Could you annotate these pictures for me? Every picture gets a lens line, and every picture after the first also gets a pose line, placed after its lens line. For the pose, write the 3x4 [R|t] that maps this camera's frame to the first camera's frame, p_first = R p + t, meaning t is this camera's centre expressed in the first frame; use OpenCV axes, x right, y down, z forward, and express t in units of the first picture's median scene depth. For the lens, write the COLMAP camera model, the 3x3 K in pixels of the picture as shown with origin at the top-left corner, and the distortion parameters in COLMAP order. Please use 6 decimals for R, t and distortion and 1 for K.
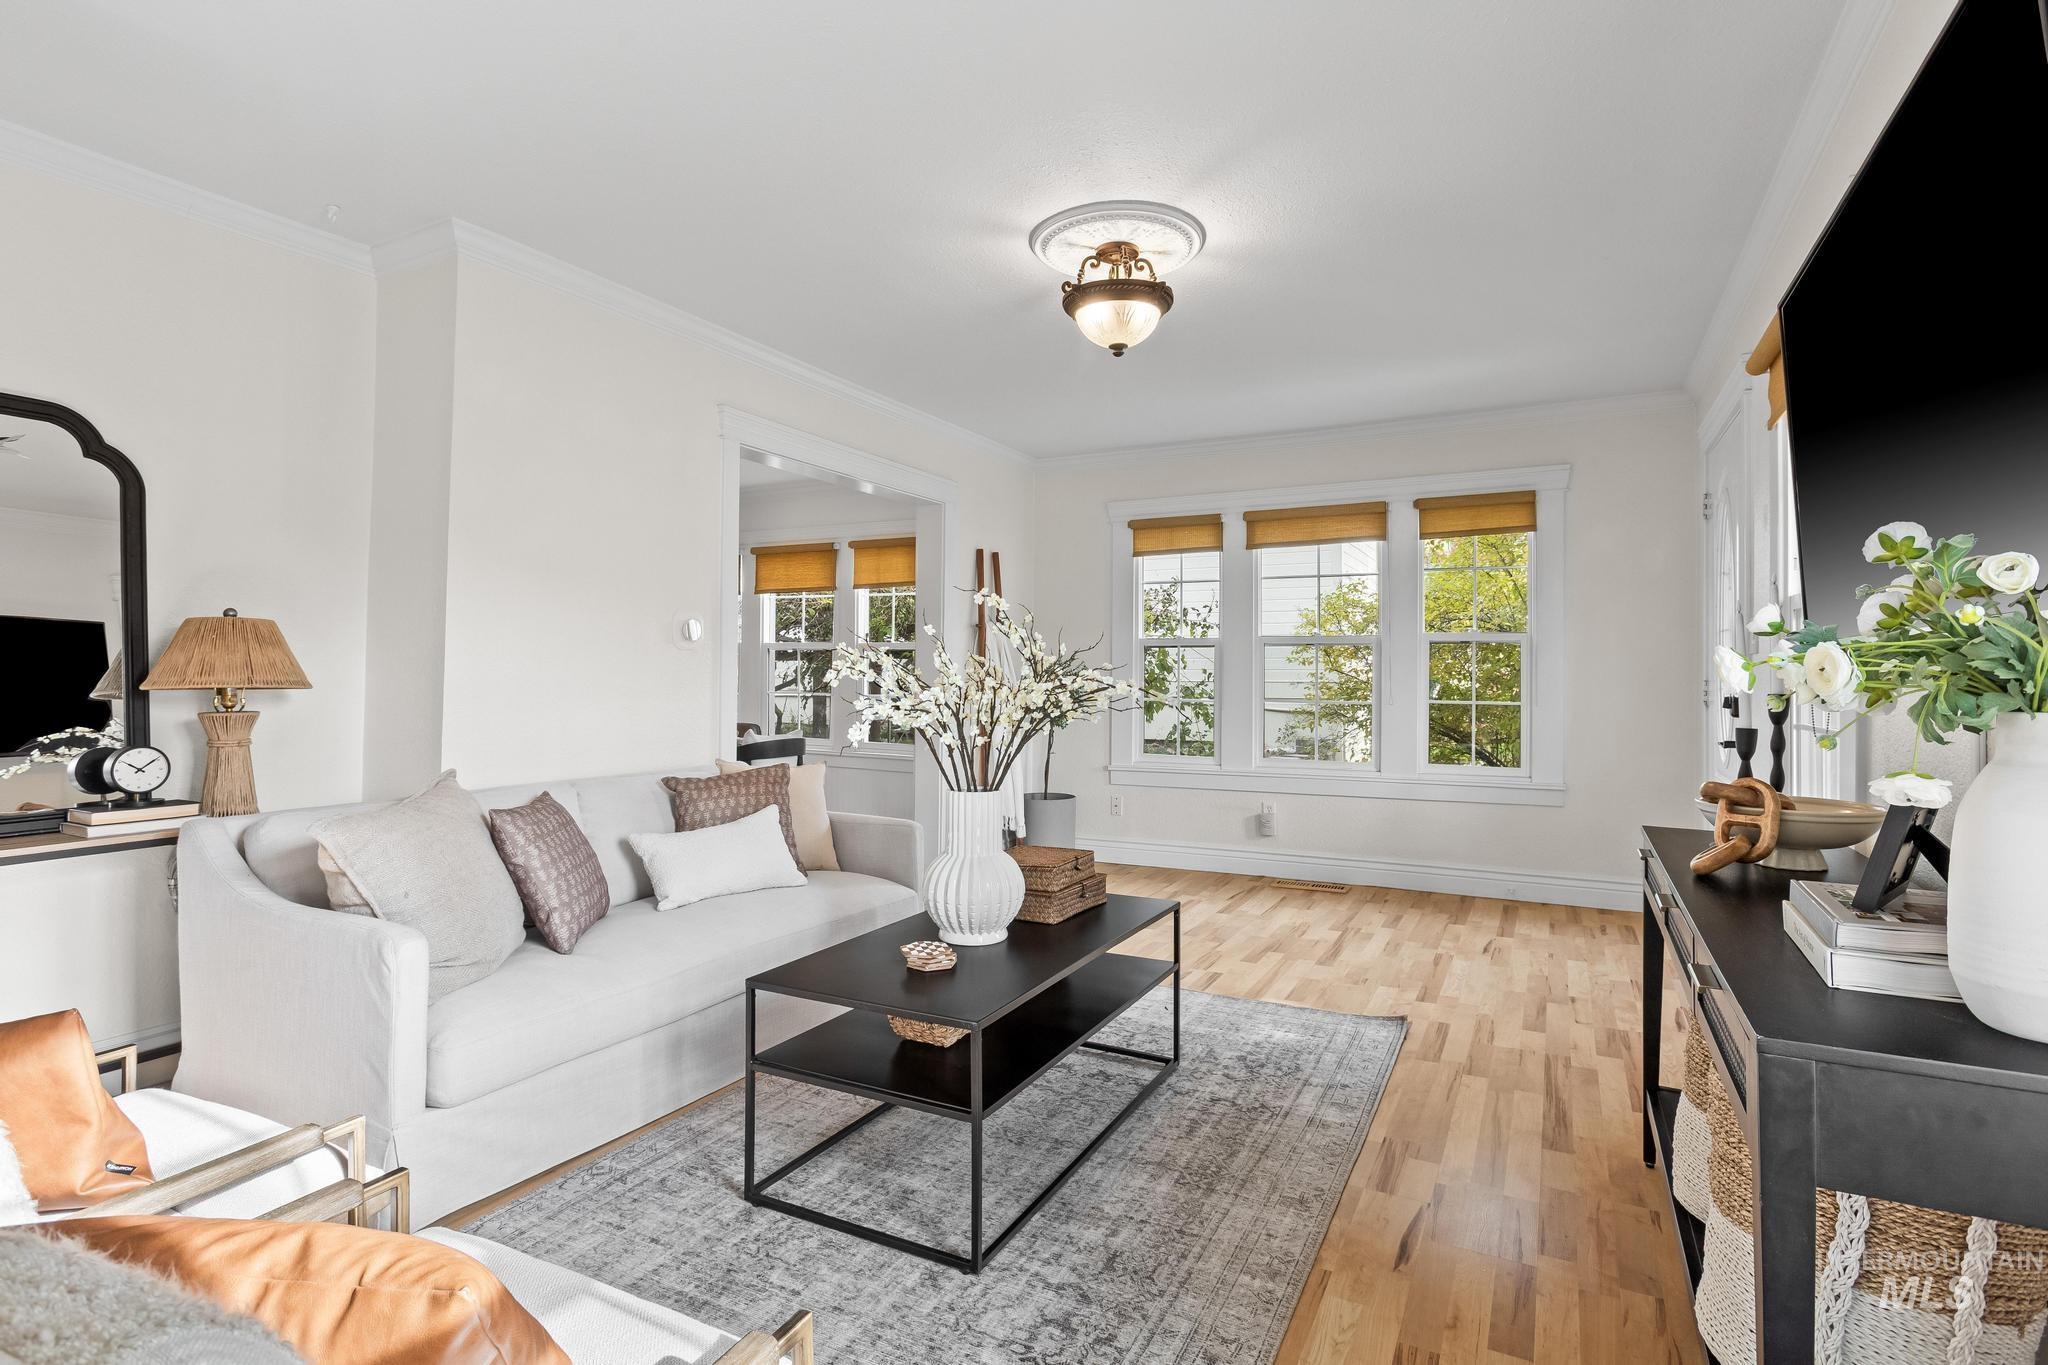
lens RADIAL K [[990.6, 0, 1014.8], [0, 990.6, 672.7], [0, 0, 1]] dist [-0.016310, -0.000170]
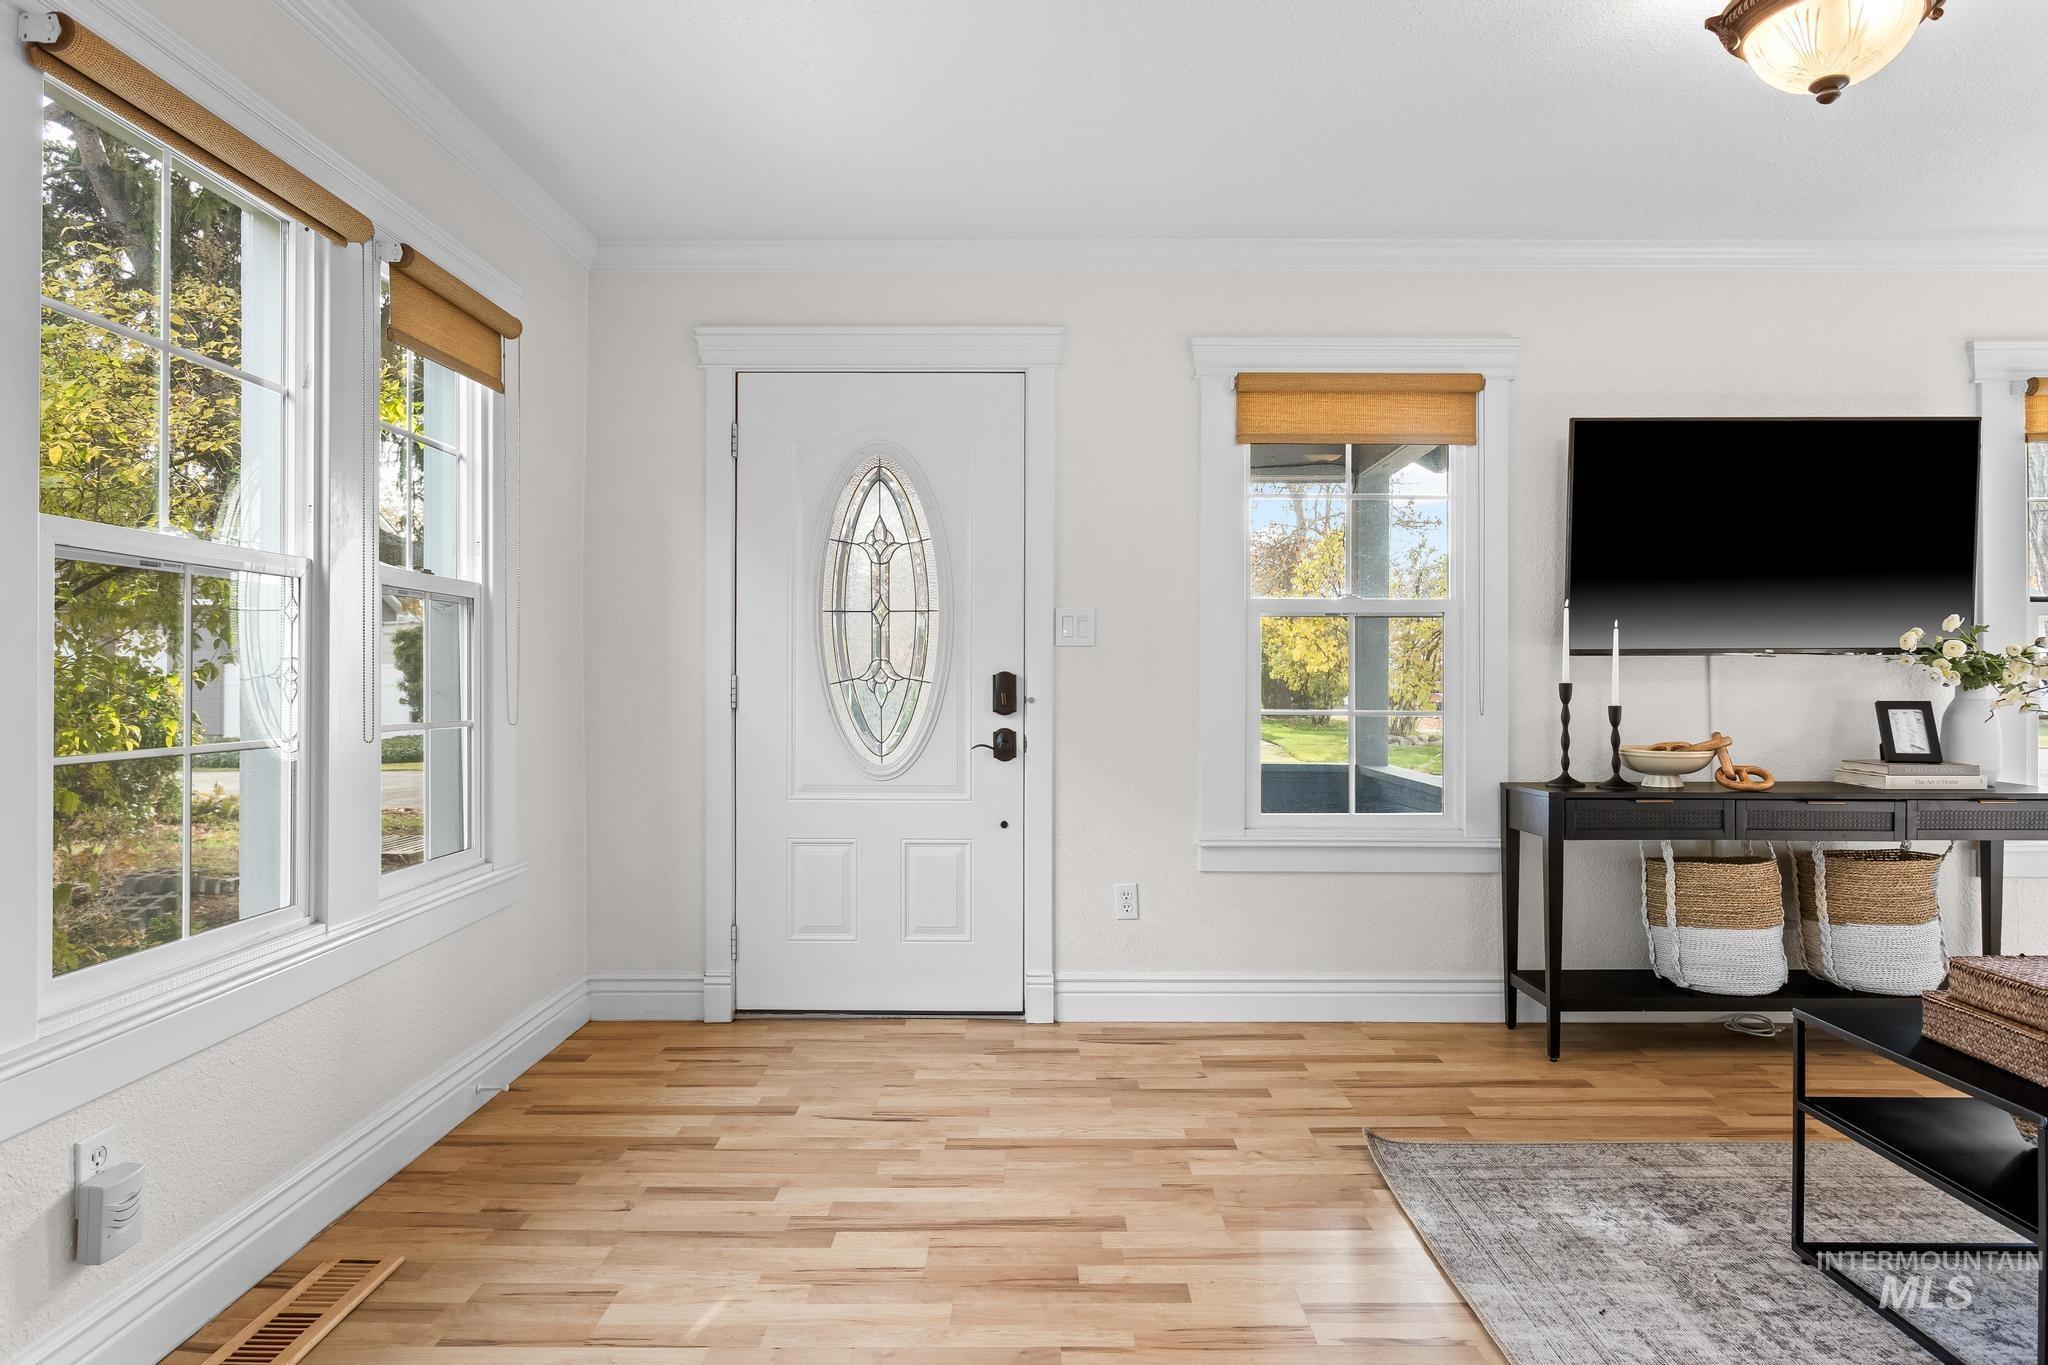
lens RADIAL K [[1204.4, 0, 1026.0], [0, 1204.4, 676.9], [0, 0, 1]] dist [0.008863, -0.003061]
pose [[-0.477159, -0.006081, 0.878796, -0.321136], [-0.003716, 0.999981, 0.004901, 0.005837], [-0.878809, -0.000927, -0.477172, 1.953581]]
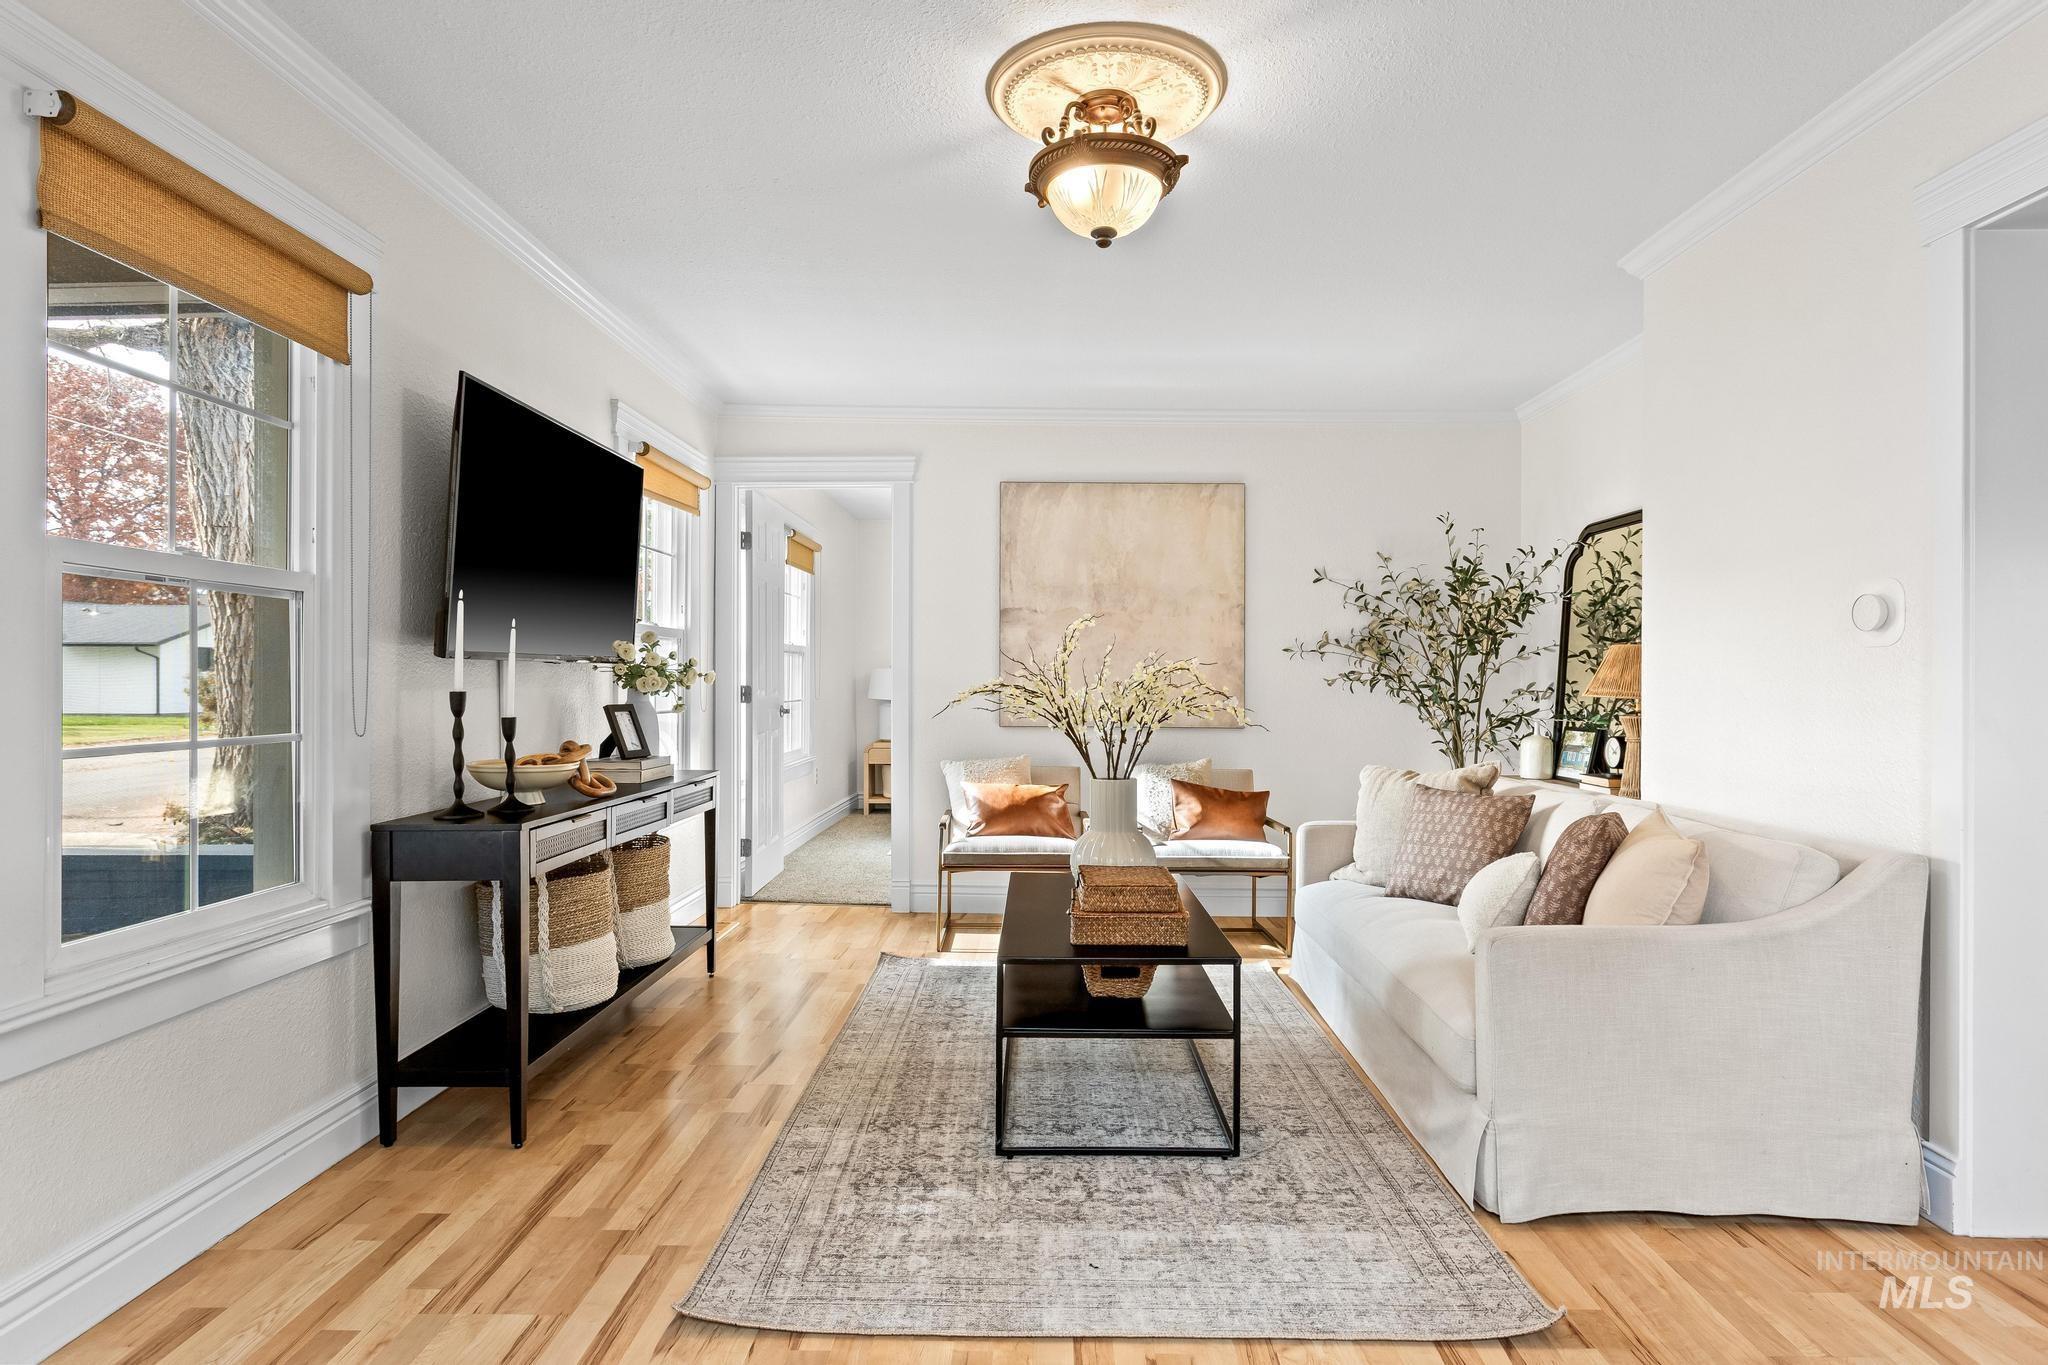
lens RADIAL K [[1088.9, 0, 1044.8], [0, 1088.9, 675.8], [0, 0, 1]] dist [-0.018166, 0.012072]
pose [[-0.877399, -0.008776, -0.479682, 0.597329], [-0.005635, 0.999952, -0.007988, 0.007415], [0.479729, -0.004306, -0.877406, 1.910871]]
